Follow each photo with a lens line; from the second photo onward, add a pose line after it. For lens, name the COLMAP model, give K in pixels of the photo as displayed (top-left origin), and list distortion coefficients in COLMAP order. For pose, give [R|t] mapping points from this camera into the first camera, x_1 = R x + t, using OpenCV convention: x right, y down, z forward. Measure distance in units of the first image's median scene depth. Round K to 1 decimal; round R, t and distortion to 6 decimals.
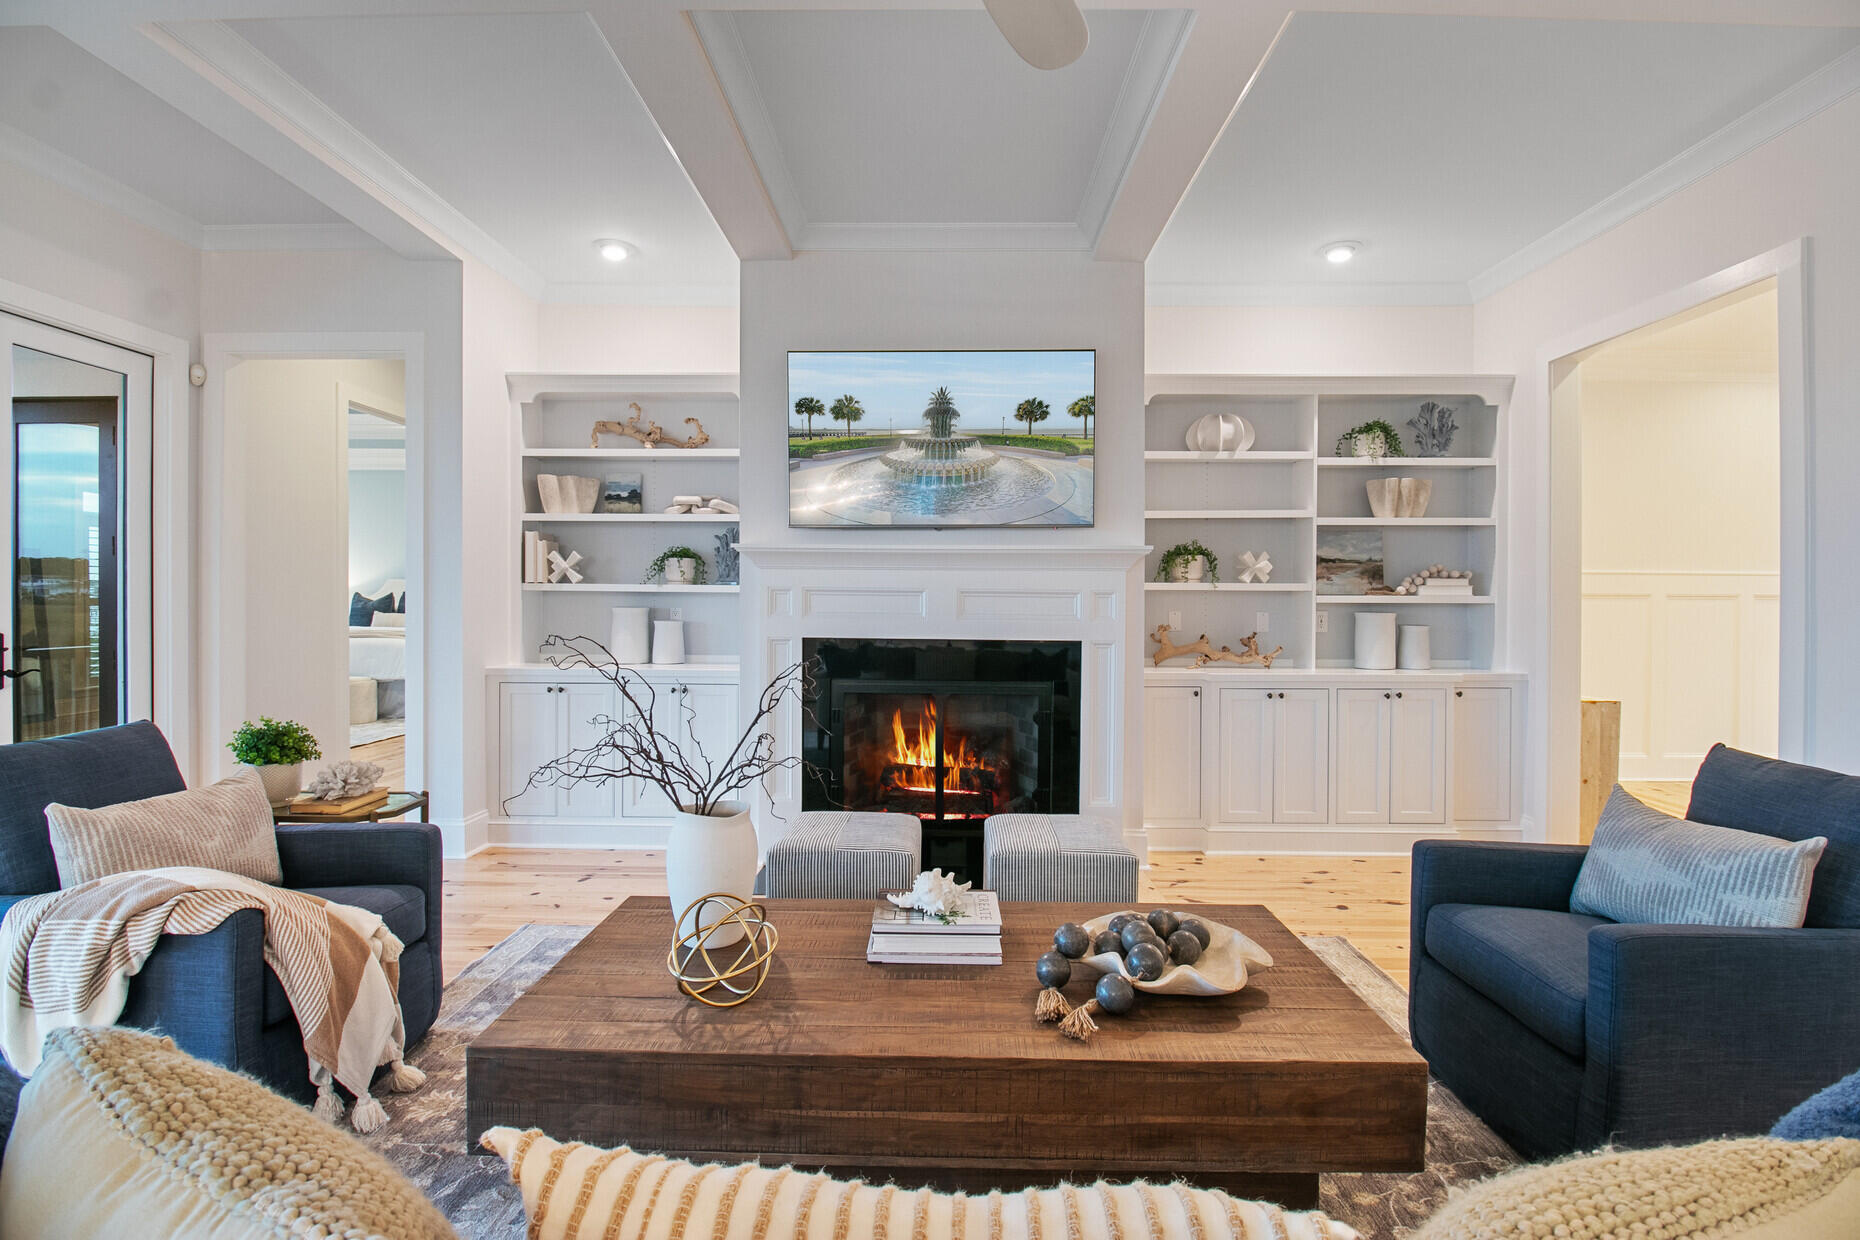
lens RADIAL K [[870.7, 0, 928.4], [0, 870.7, 602.5], [0, 0, 1]] dist [0.001082, 0.001176]
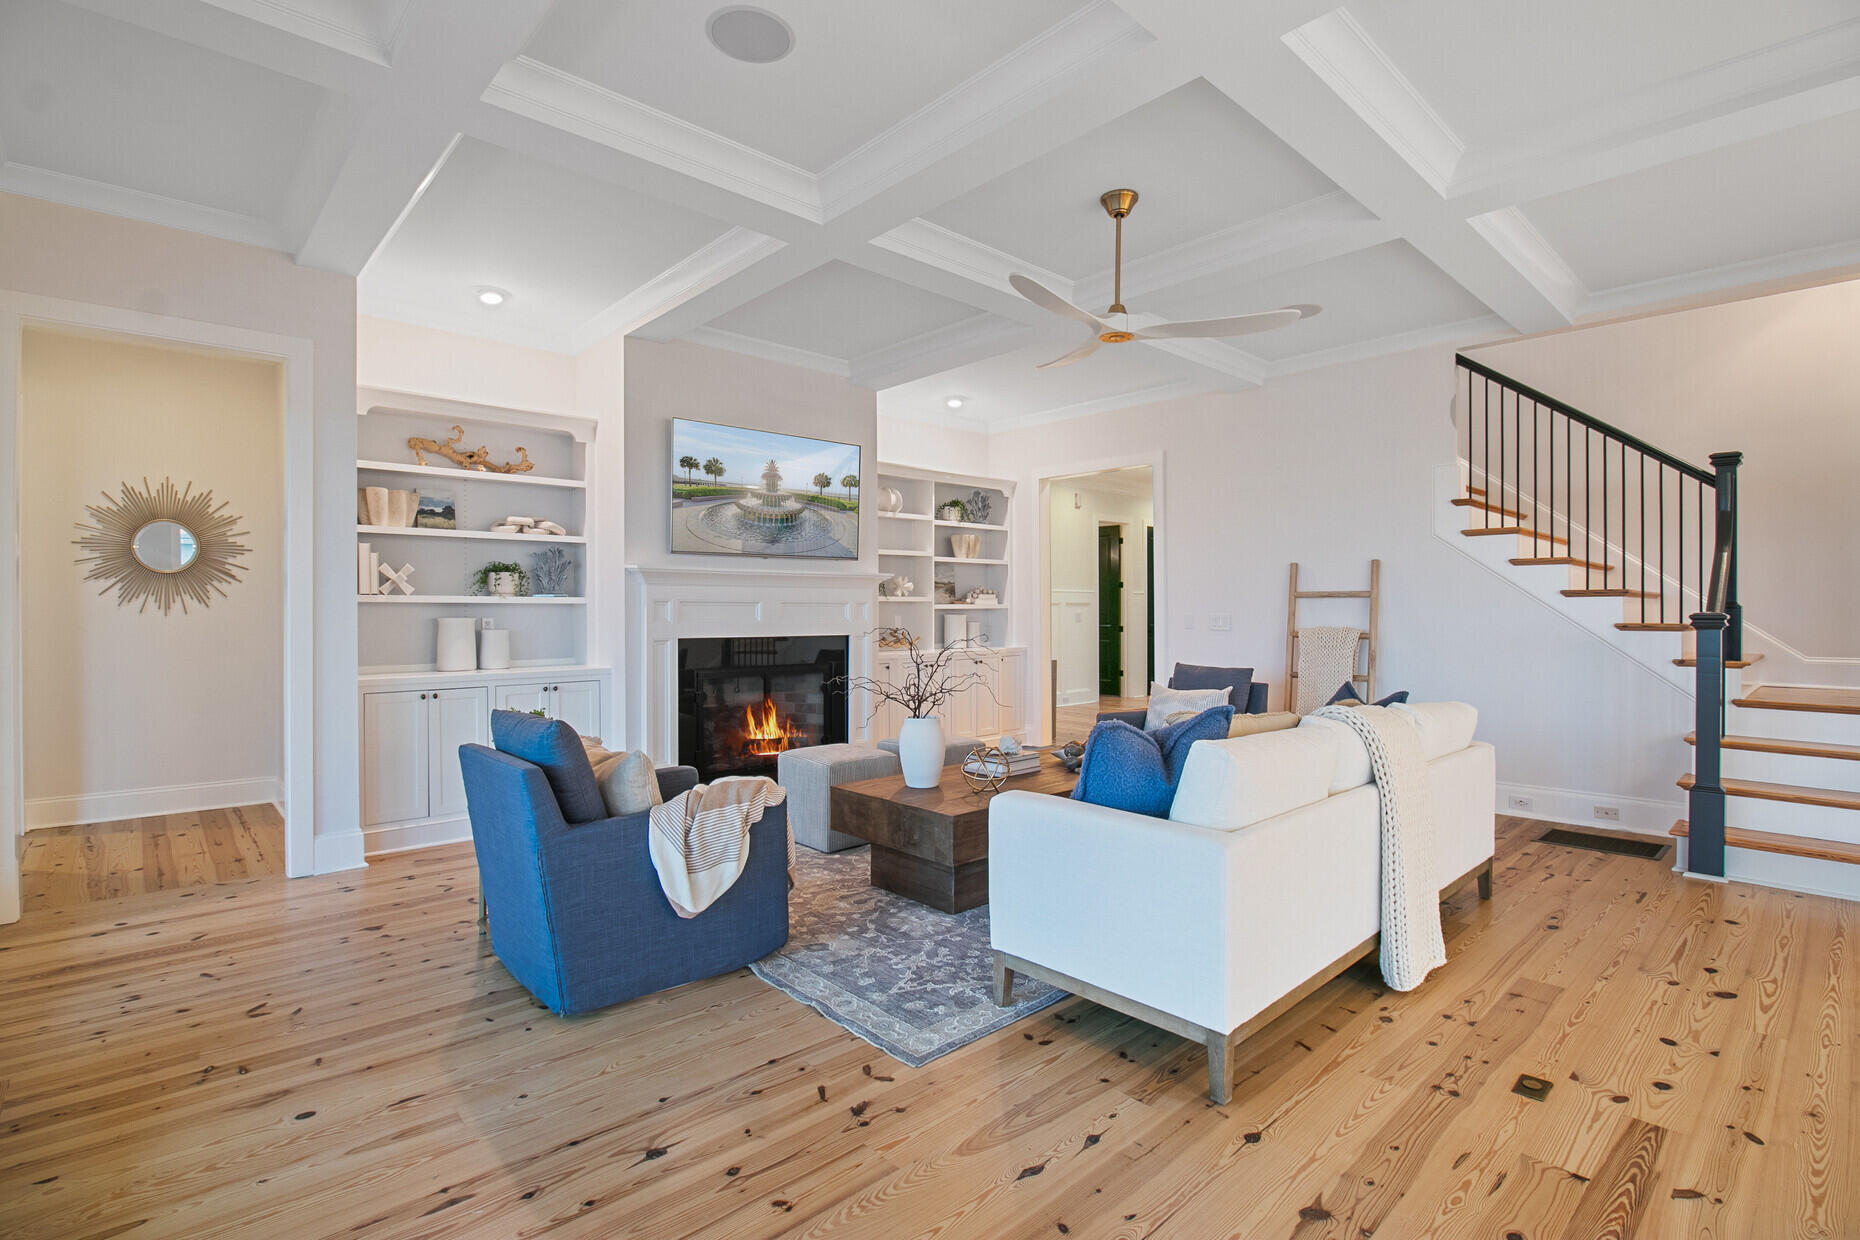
lens RADIAL K [[870.7, 0, 928.4], [0, 870.7, 602.5], [0, 0, 1]] dist [0.001082, 0.001176]
pose [[0.726811, -0.002138, 0.686834, -0.674024], [0.007599, 0.999959, -0.004929, -0.003466], [-0.686796, 0.008802, 0.726797, -0.174614]]
